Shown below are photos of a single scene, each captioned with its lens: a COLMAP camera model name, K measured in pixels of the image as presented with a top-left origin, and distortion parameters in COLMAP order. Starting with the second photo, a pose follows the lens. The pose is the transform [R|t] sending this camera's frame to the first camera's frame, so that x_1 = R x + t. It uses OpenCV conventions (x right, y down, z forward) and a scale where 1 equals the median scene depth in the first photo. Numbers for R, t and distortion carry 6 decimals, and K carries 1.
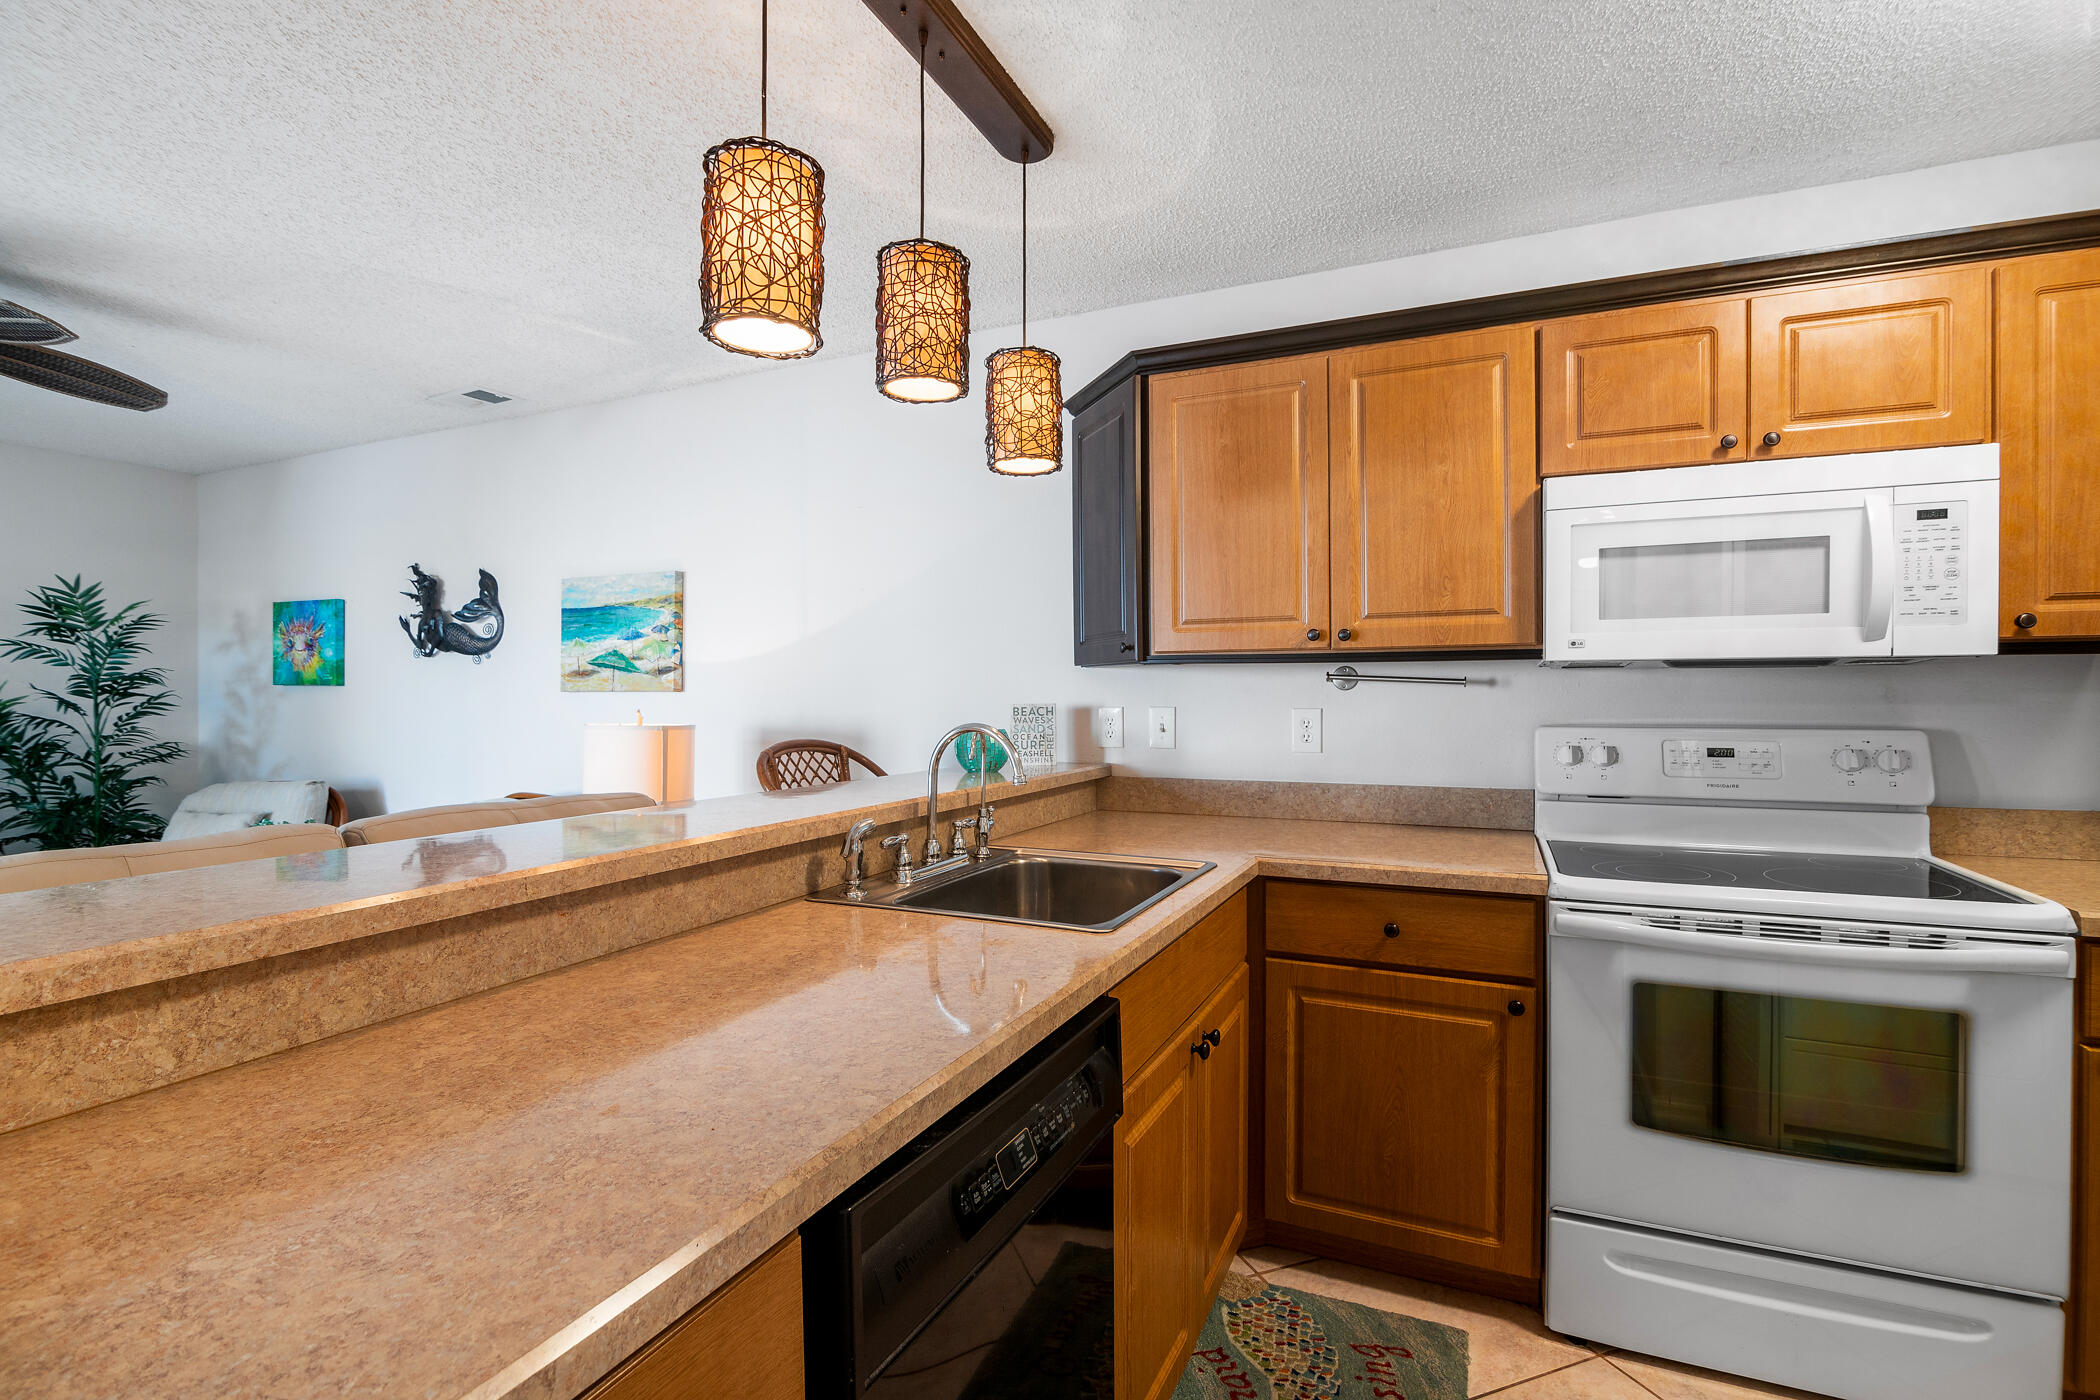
lens RADIAL K [[970.0, 0, 1054.5], [0, 970.0, 698.5], [0, 0, 1]] dist [-0.015081, -0.001483]
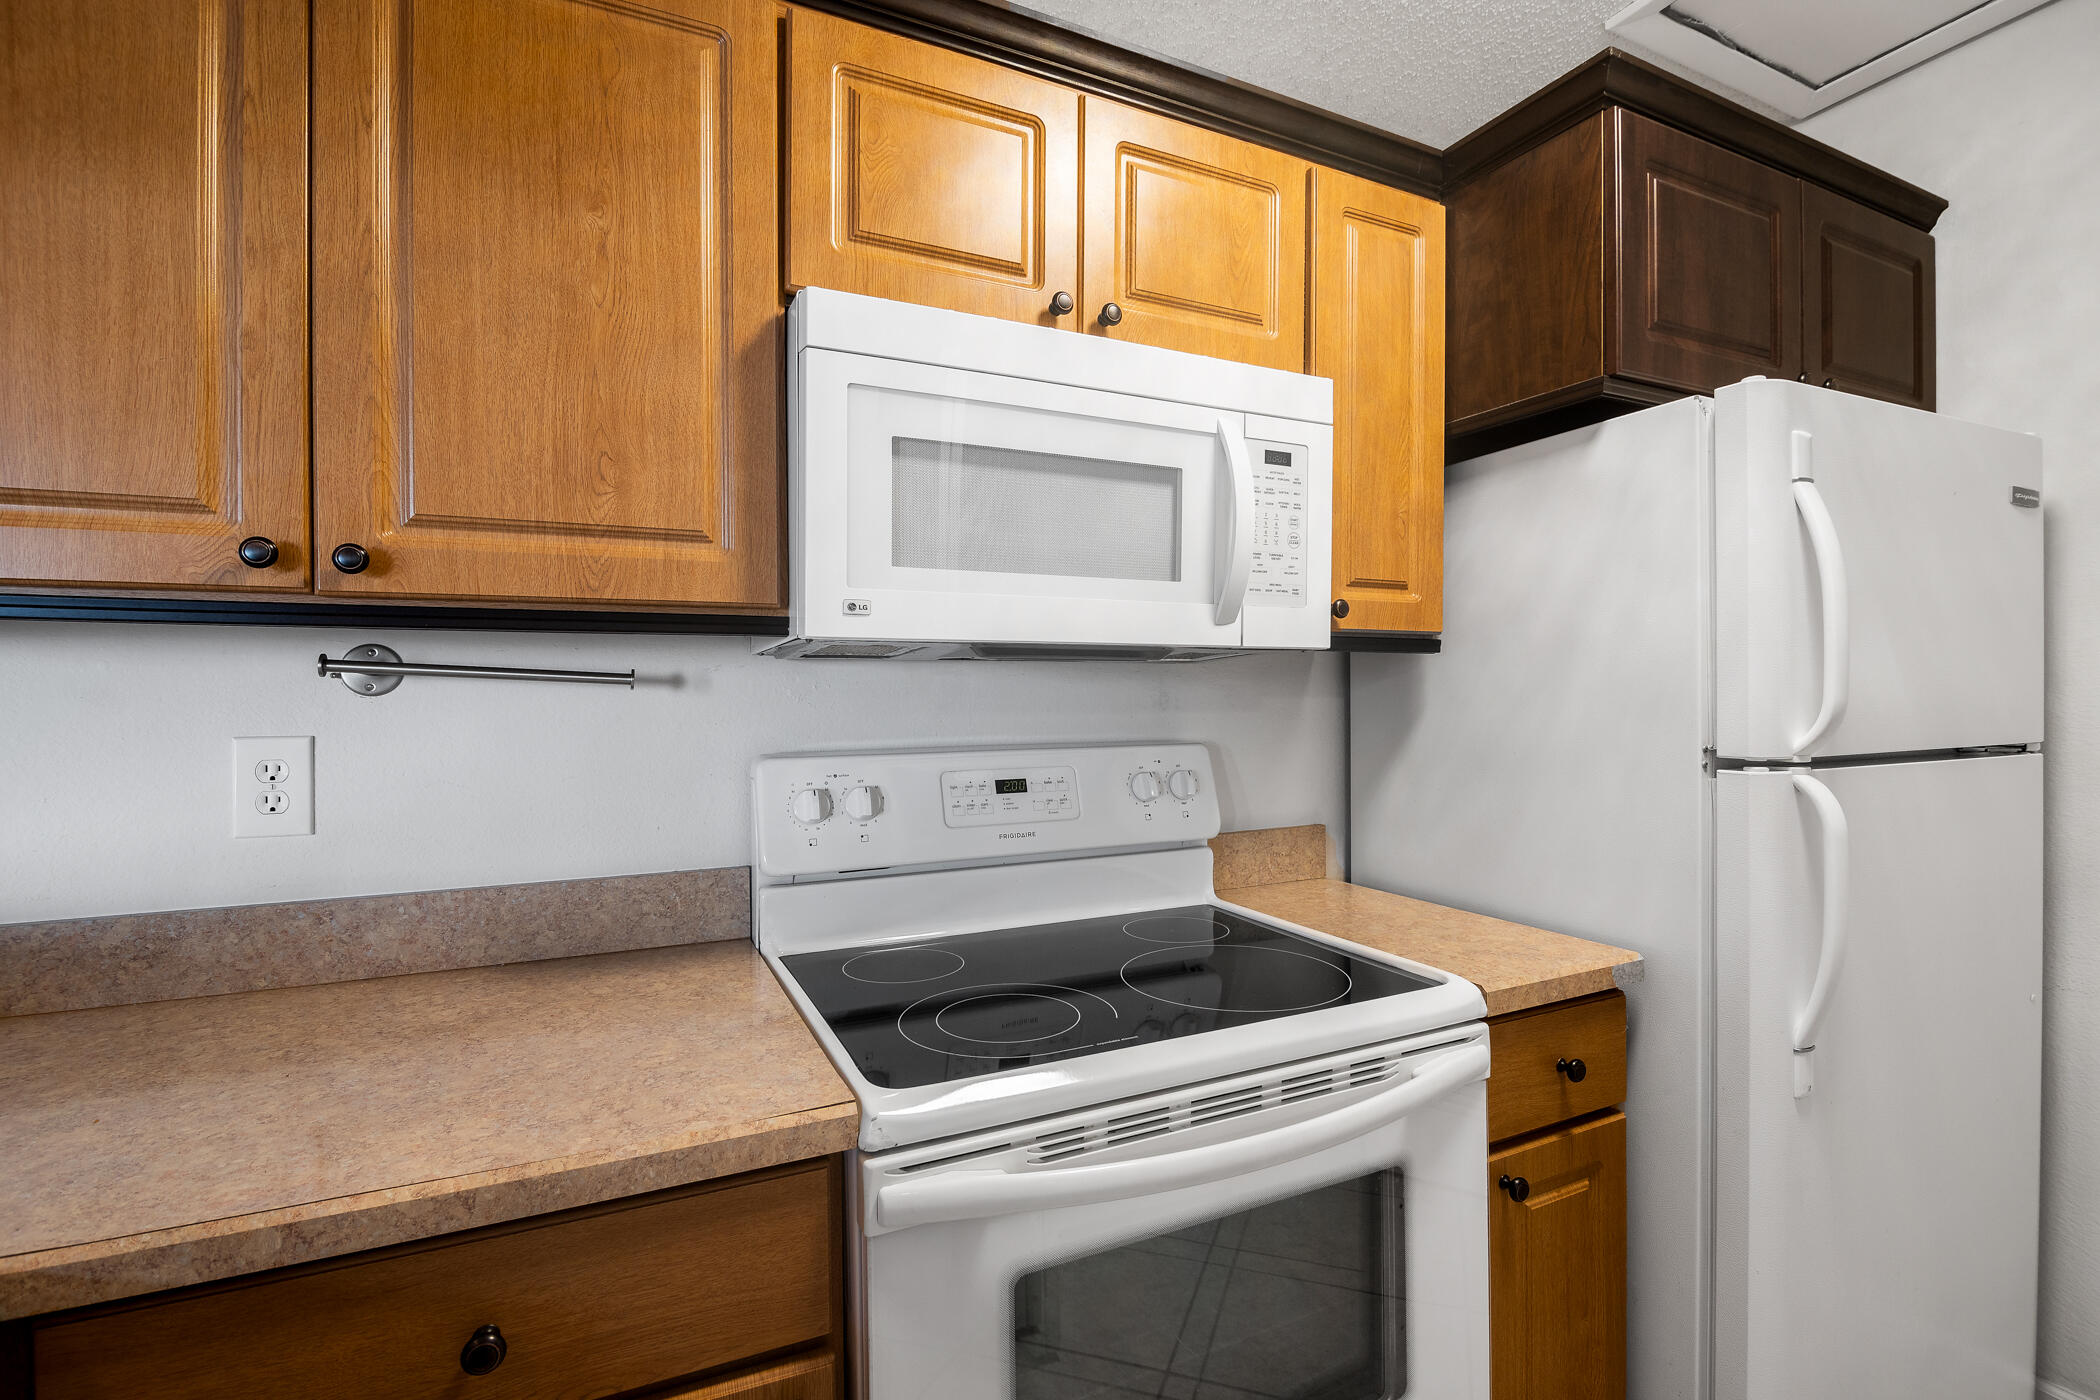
lens RADIAL K [[970.0, 0, 1054.5], [0, 970.0, 698.5], [0, 0, 1]] dist [-0.015081, -0.001483]
pose [[0.648443, -0.003145, 0.761257, 0.181889], [0.007297, 0.999971, -0.002084, -0.003972], [-0.761228, 0.006906, 0.648447, 0.509299]]
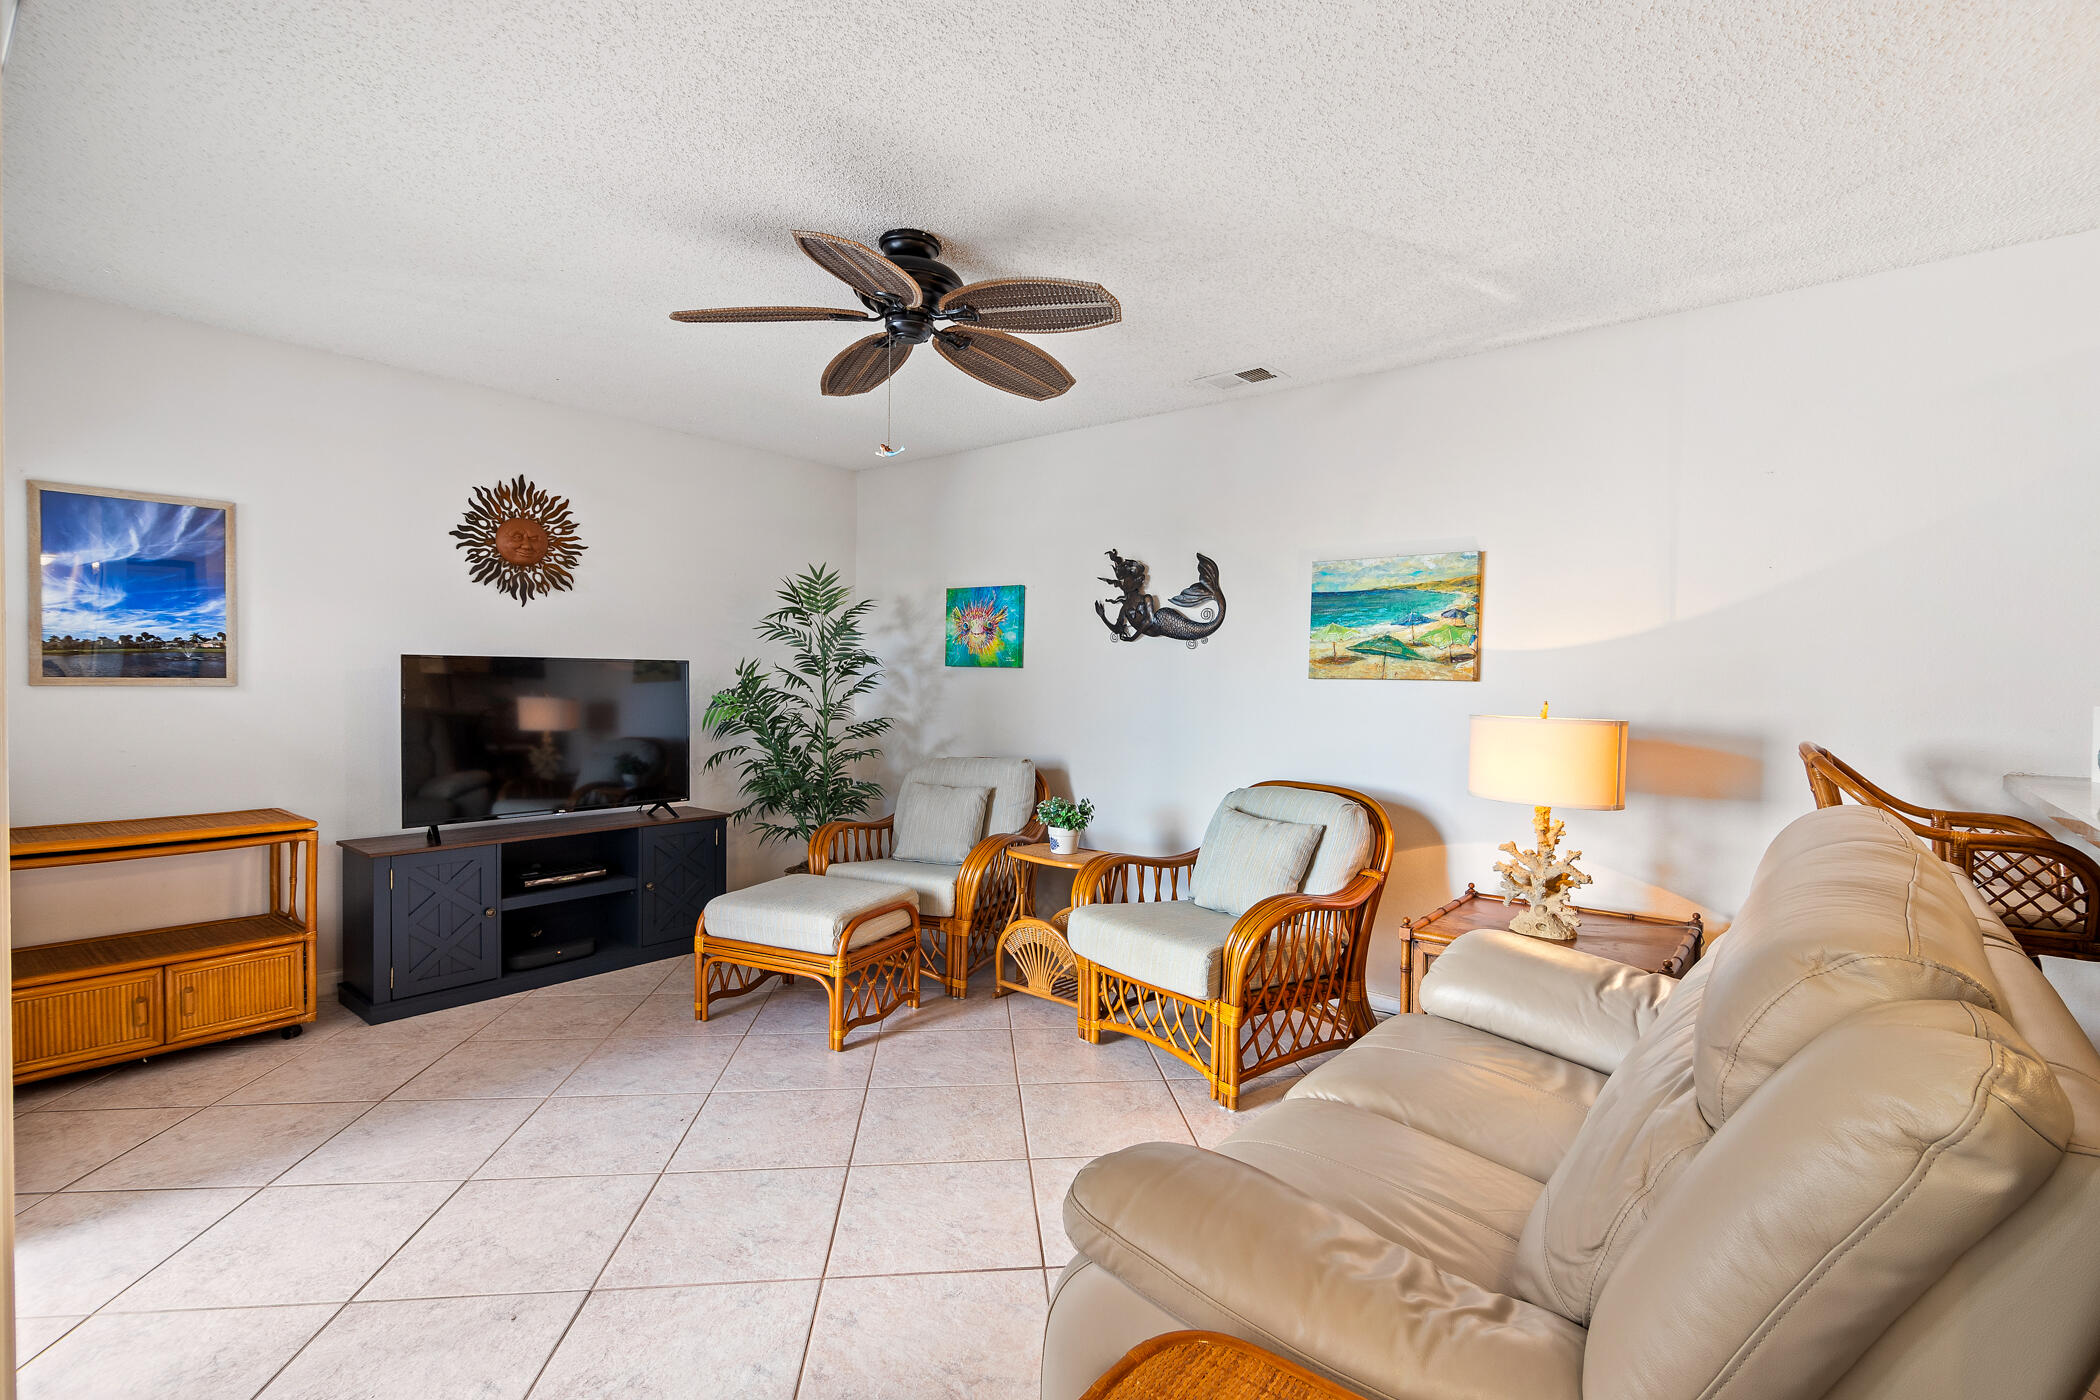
lens RADIAL K [[962.9, 0, 1058.0], [0, 962.9, 701.6], [0, 0, 1]] dist [0.001675, -0.000320]
pose [[0.963529, 0.024651, -0.266466, -0.838730], [-0.020422, 0.999618, 0.018630, 0.006089], [0.266824, -0.012509, 0.963664, -0.001959]]
